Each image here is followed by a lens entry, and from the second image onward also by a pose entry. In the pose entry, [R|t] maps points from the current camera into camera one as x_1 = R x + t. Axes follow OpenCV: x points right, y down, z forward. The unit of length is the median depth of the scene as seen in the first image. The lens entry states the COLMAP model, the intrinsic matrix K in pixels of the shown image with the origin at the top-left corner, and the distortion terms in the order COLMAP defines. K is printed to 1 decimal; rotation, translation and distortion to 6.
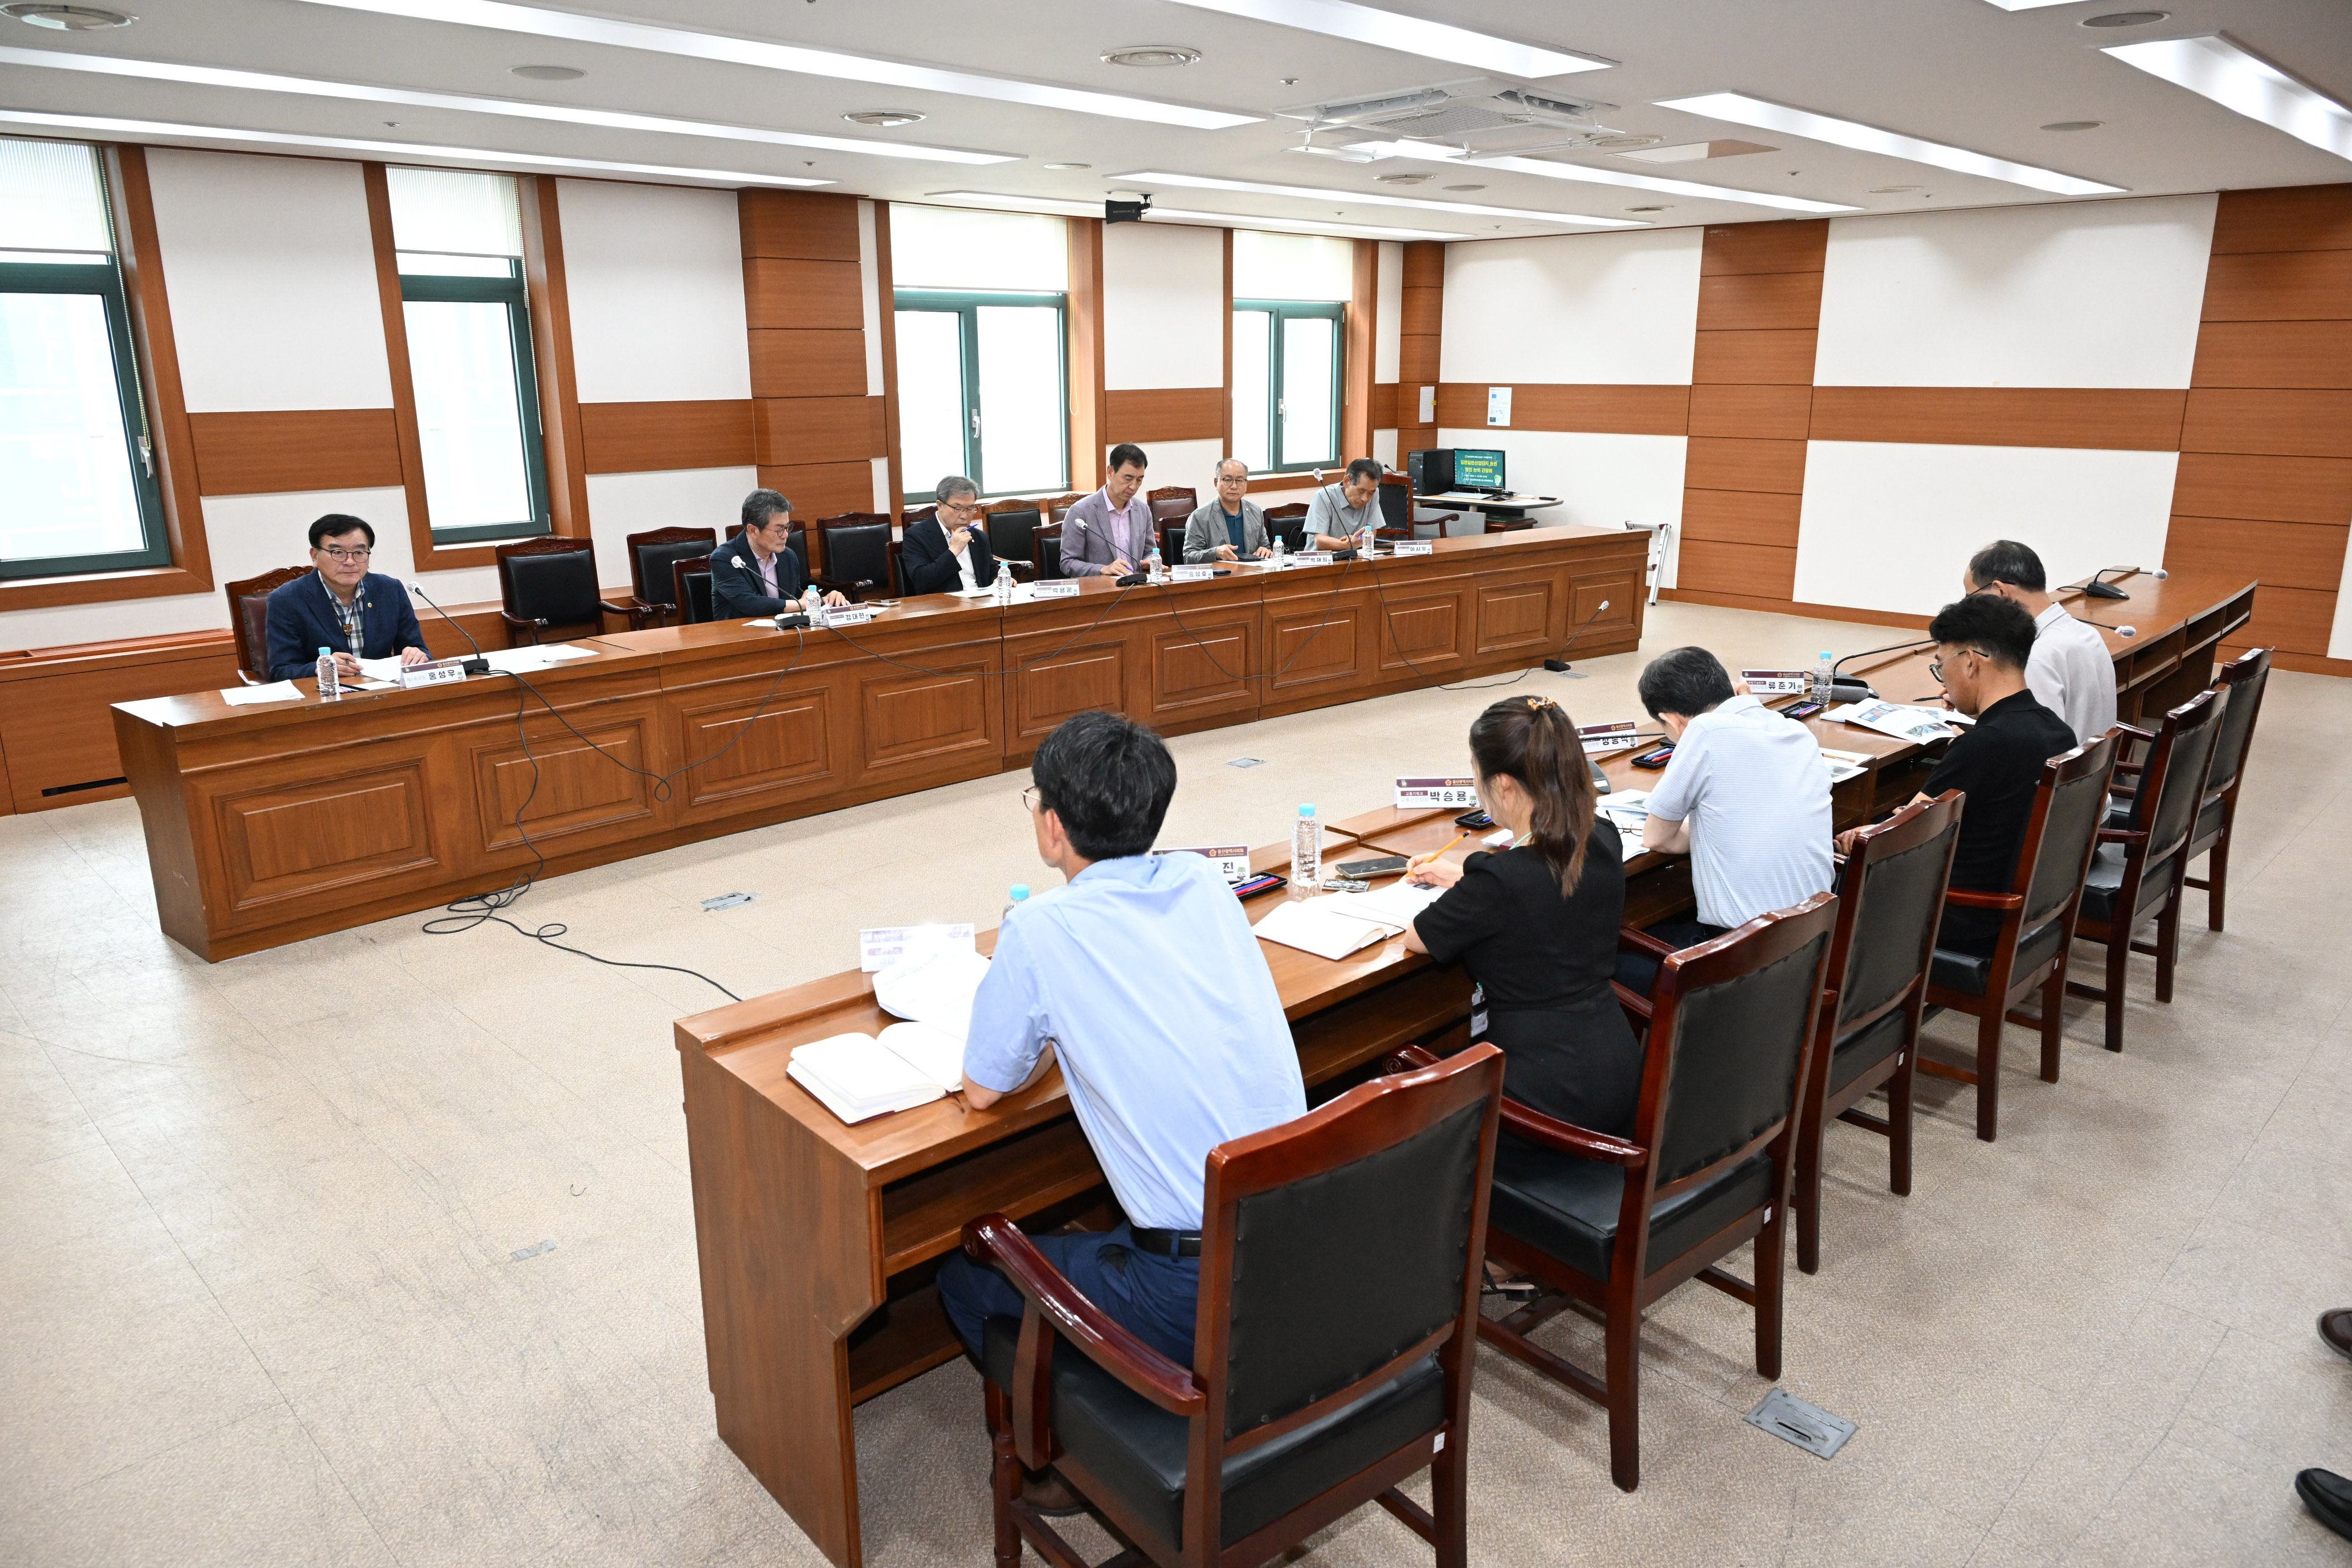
lens RADIAL K [[1545.8, 0, 1168.2], [0, 1545.8, 775.5], [0, 0, 1]] dist [0.008207, -0.008708]
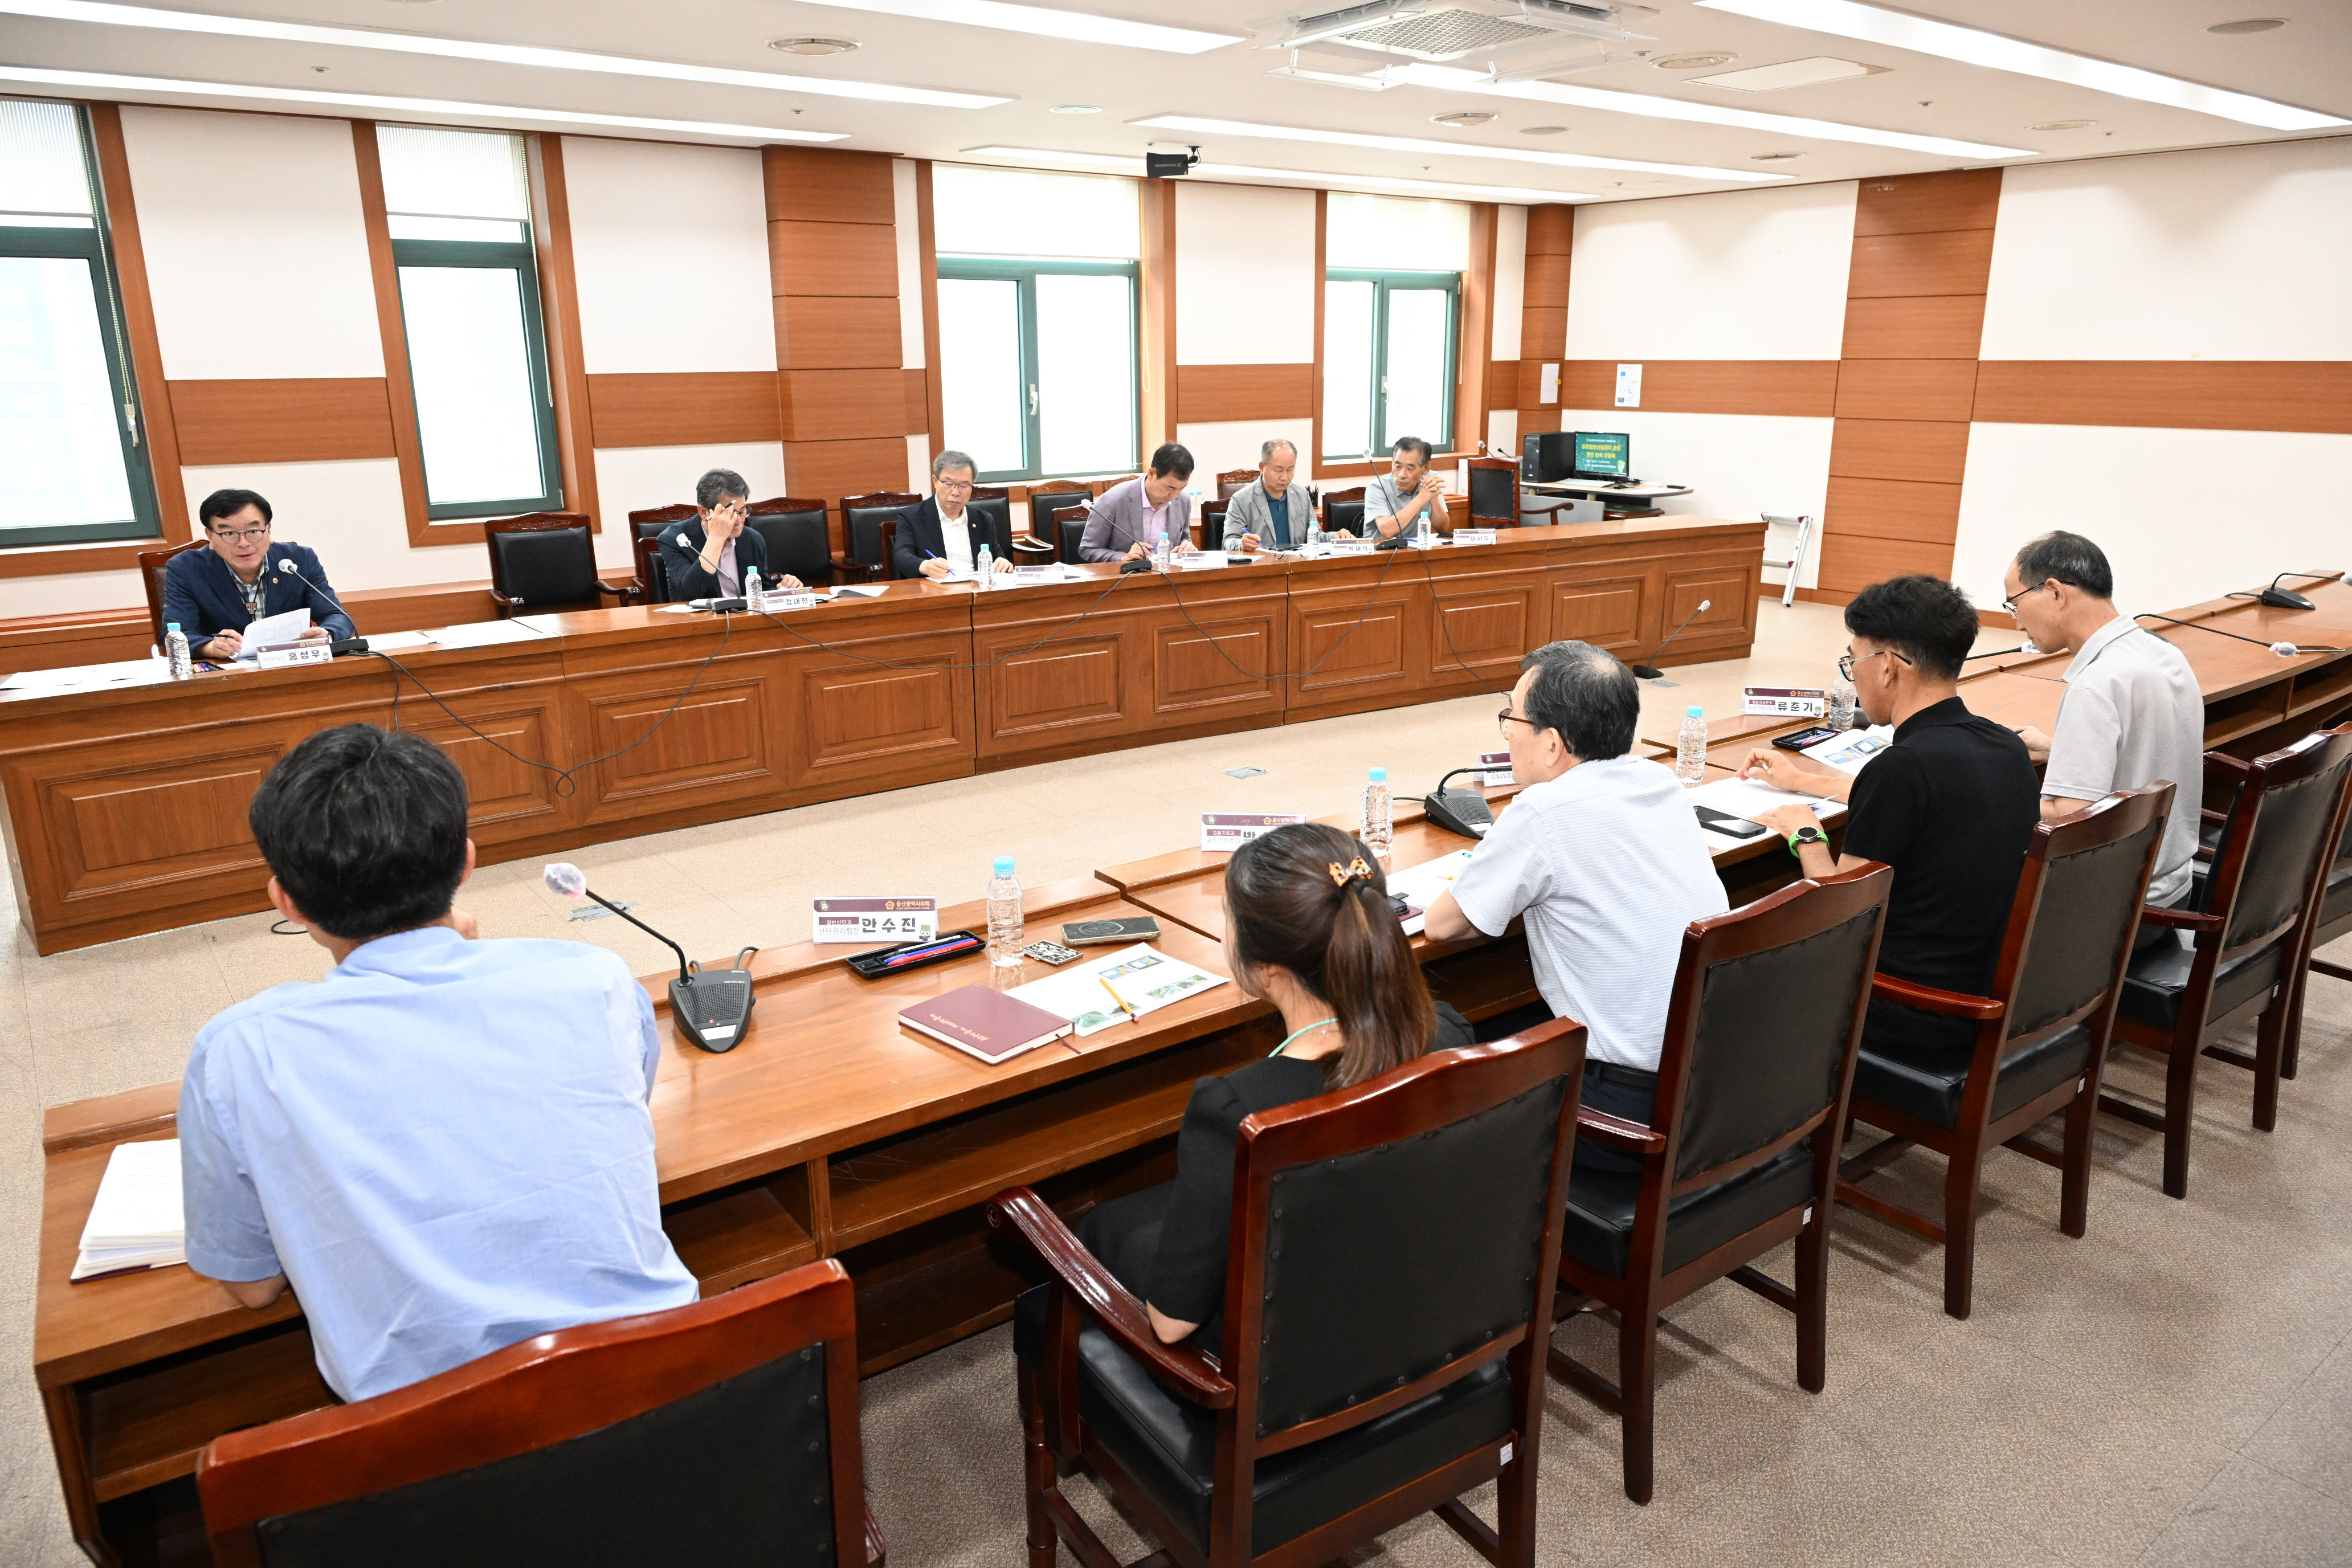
lens RADIAL K [[1545.8, 0, 1167.5], [0, 1545.8, 790.2], [0, 0, 1]] dist [0.008207, -0.008708]
pose [[0.991598, 0.033956, -0.124824, 0.114987], [-0.032070, 0.999340, 0.017086, -0.011711], [0.125321, -0.012939, 0.992032, 0.099791]]
